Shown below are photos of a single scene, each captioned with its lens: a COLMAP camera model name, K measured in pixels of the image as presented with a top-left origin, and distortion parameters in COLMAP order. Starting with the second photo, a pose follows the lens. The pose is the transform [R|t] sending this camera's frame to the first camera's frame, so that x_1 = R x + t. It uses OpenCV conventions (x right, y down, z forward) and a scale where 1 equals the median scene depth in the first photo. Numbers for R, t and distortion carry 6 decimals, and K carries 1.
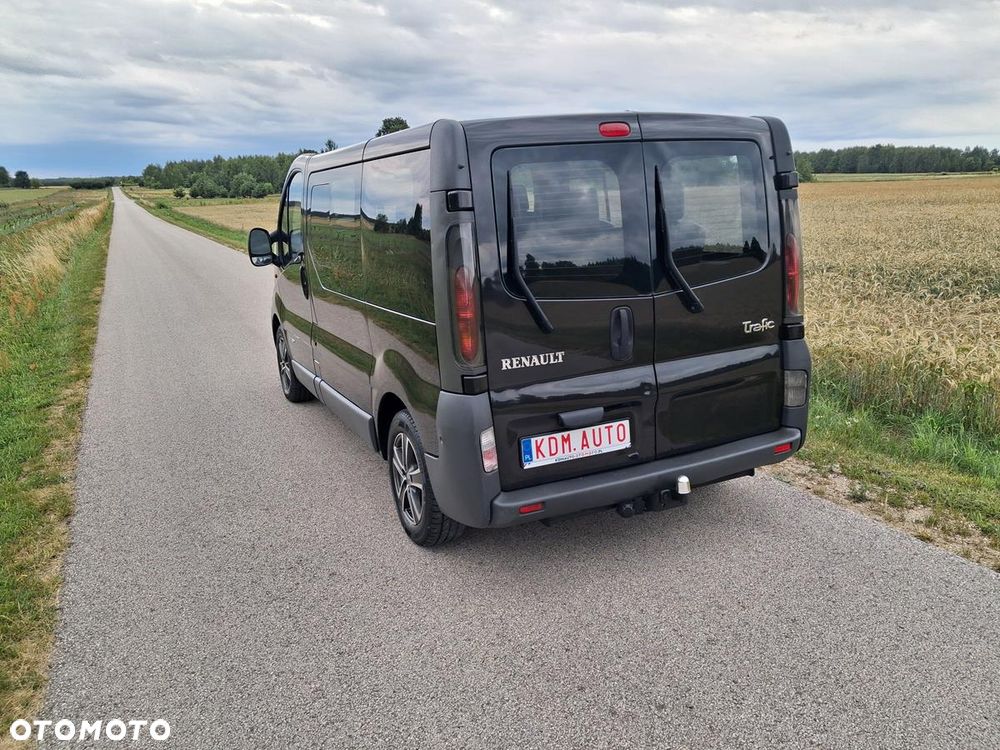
lens RADIAL K [[806.9, 0, 524.3], [0, 806.9, 370.3], [0, 0, 1]] dist [0.024752, -0.008352]
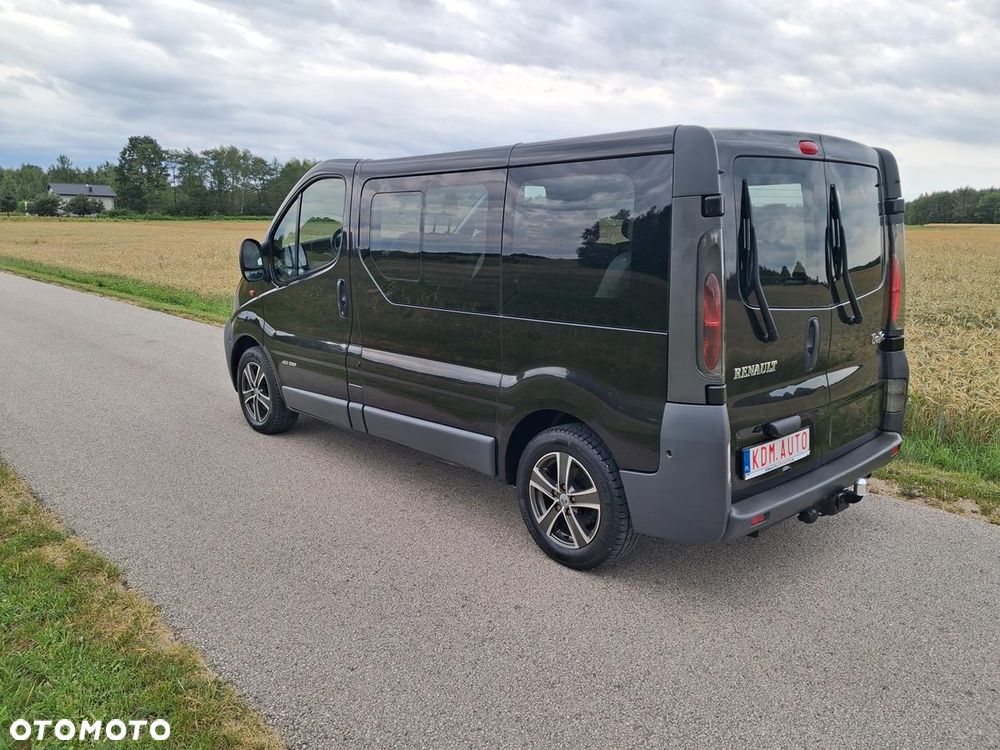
lens RADIAL K [[803.4, 0, 519.3], [0, 803.4, 358.1], [0, 0, 1]] dist [0.022983, -0.003031]
pose [[0.957768, -0.009234, 0.287394, -0.479335], [0.025203, 0.998333, -0.051915, 0.015475], [-0.286436, 0.056966, 0.956404, 0.114746]]
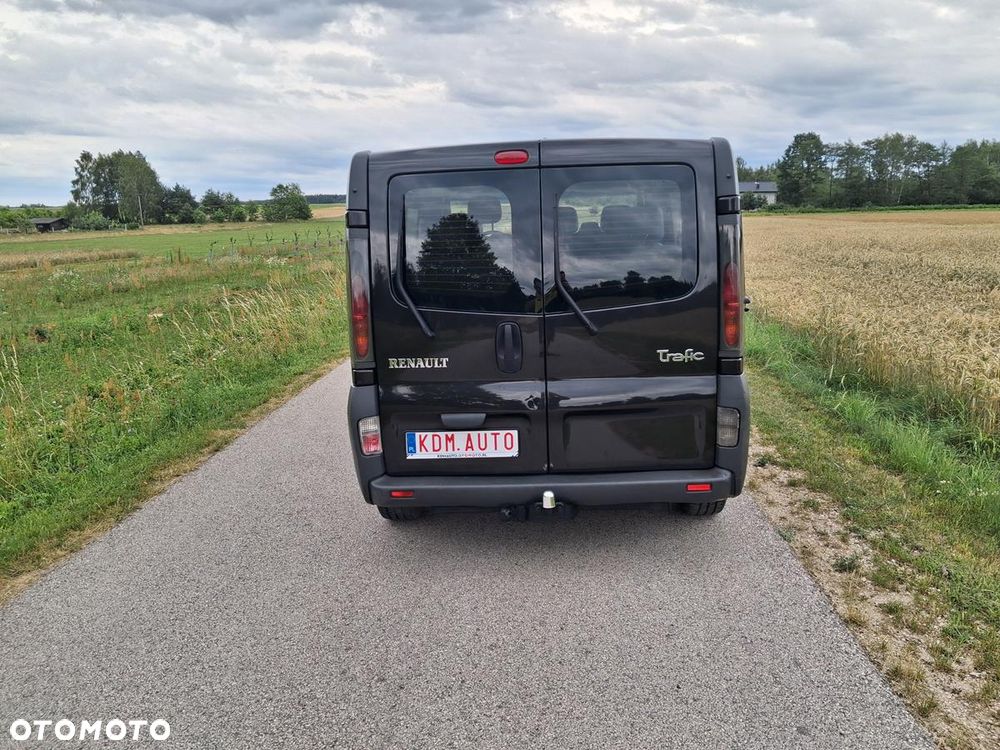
lens RADIAL K [[806.9, 0, 524.3], [0, 806.9, 370.3], [0, 0, 1]] dist [0.024752, -0.008352]
pose [[0.879646, 0.107254, -0.463379, 0.571332], [-0.116160, 0.993186, 0.009373, -0.025538], [0.461227, 0.045581, 0.886111, 0.066127]]
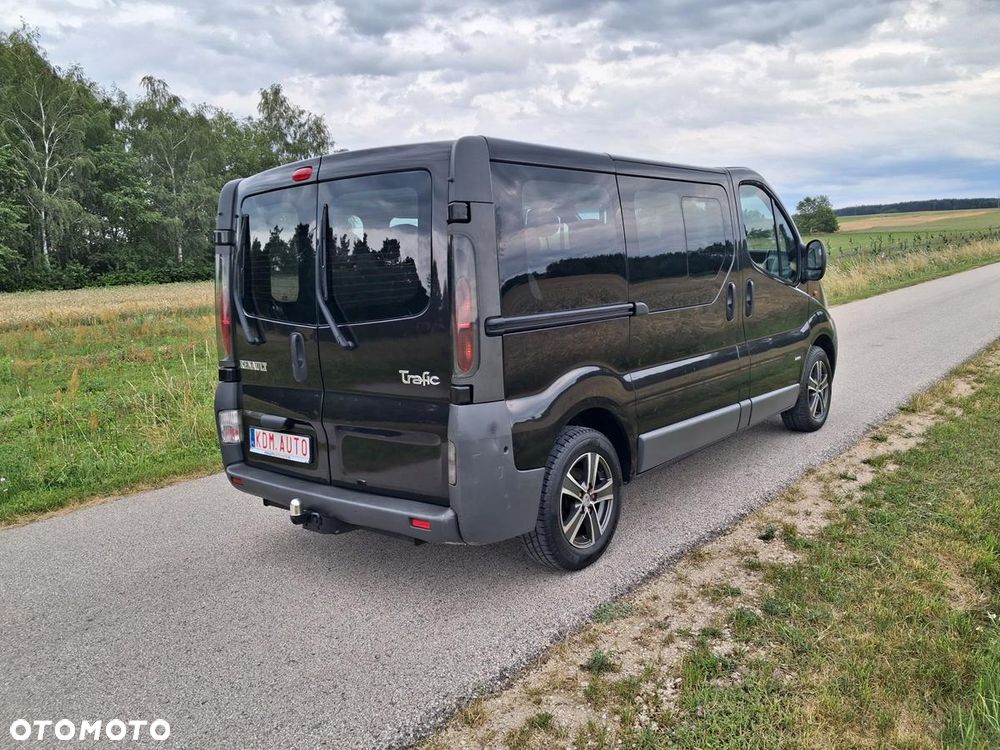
lens RADIAL K [[805.0, 0, 500.0], [0, 805.0, 375.0], [0, 0, 1]] dist [0.005249, -0.001305]
pose [[0.395452, 0.158889, -0.904639, 1.116354], [-0.171446, 0.980382, 0.097247, -0.159789], [0.902344, 0.116641, 0.414935, 0.717881]]
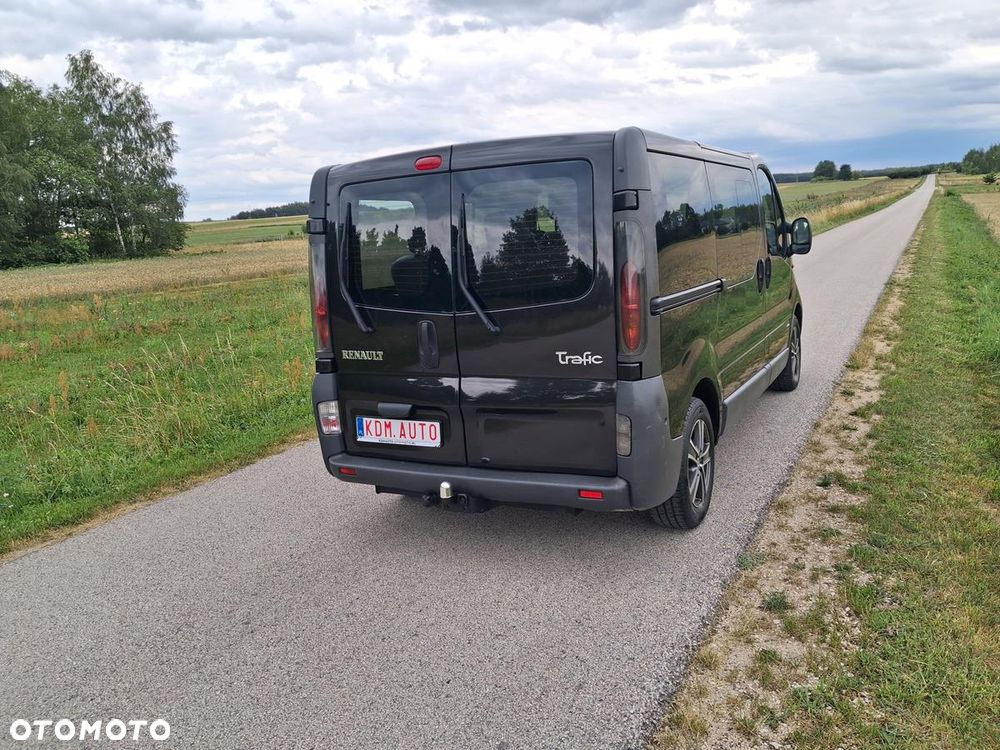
lens RADIAL K [[805.0, 0, 509.2], [0, 805.0, 379.0], [0, 0, 1]] dist [0.009654, -0.002664]
pose [[0.582007, 0.161030, -0.797081, 0.980645], [-0.139796, 0.985417, 0.097003, -0.110240], [0.801077, 0.054972, 0.596031, 0.386401]]
